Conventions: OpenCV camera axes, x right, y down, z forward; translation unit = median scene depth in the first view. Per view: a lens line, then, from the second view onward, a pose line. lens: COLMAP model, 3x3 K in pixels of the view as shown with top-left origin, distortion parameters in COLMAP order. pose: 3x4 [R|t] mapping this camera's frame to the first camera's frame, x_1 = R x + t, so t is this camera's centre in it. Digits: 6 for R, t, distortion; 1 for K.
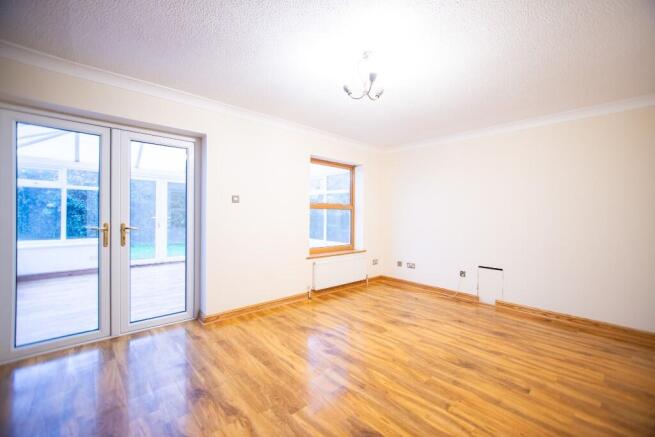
lens RADIAL K [[280.6, 0, 327.9], [0, 280.6, 220.5], [0, 0, 1]] dist [-0.004070, 0.000405]
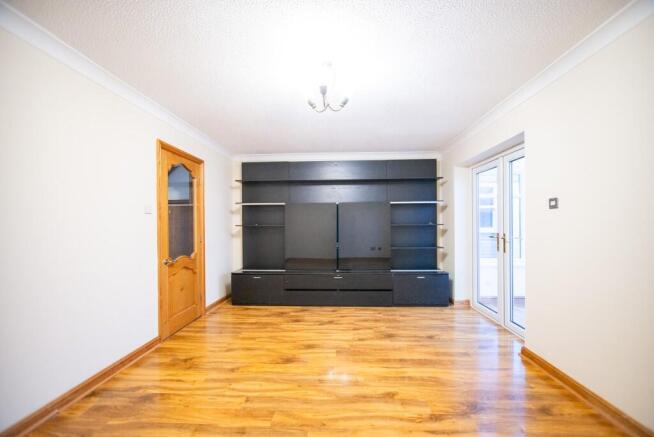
lens RADIAL K [[280.2, 0, 327.4], [0, 280.2, 220.5], [0, 0, 1]] dist [-0.004070, 0.000405]
pose [[-0.717290, -0.014801, -0.696618, 0.857530], [-0.018489, 0.999827, -0.002206, -0.036535], [0.696530, 0.011297, -0.717439, 1.755460]]
